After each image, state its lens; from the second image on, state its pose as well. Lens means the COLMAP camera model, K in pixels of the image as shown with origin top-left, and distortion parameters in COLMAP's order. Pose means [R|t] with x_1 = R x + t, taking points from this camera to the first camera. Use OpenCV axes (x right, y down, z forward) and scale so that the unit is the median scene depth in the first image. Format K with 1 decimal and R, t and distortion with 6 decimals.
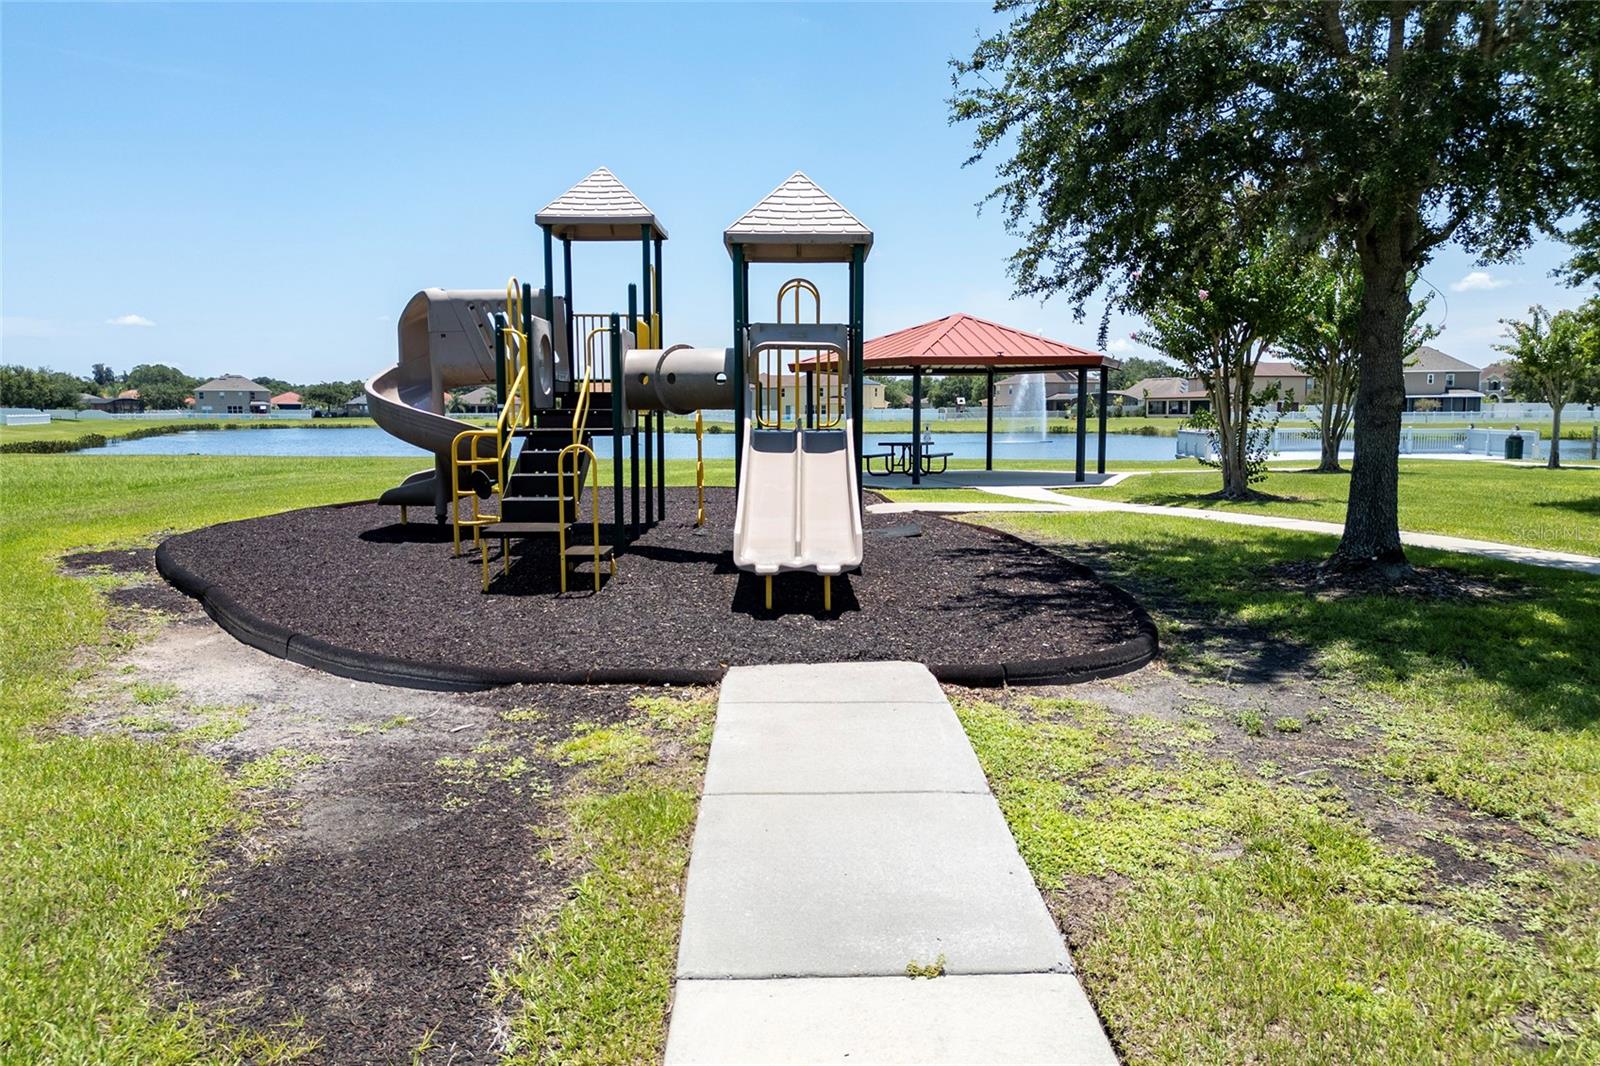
lens RADIAL K [[1119.3, 0, 800.0], [0, 1119.3, 533.0], [0, 0, 1]] dist [0.070840, -0.071269]
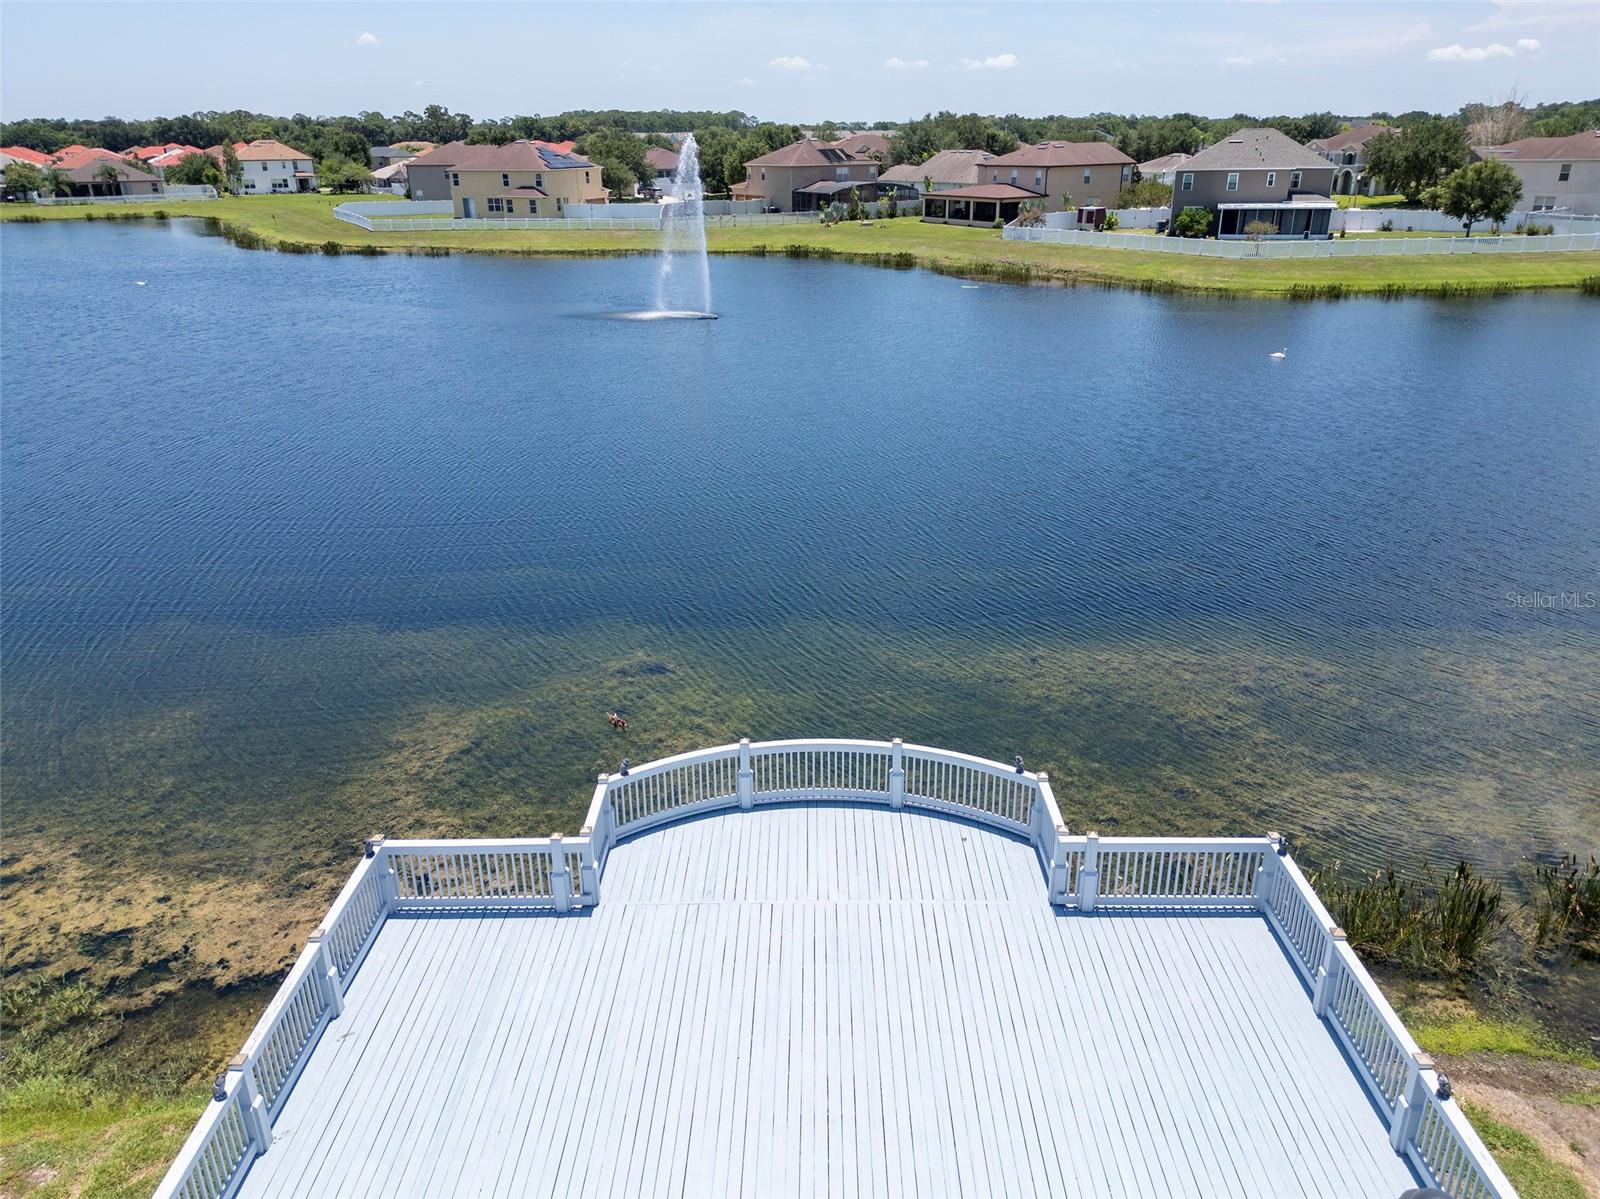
lens RADIAL K [[1110.8, 0, 800.0], [0, 1110.8, 599.5], [0, 0, 1]] dist [0.058965, -0.051223]
pose [[0.992114, -0.054017, 0.113102, 0.155069], [0.020578, 0.960320, 0.278140, -0.085164], [-0.123639, -0.273619, 0.953858, 0.267311]]
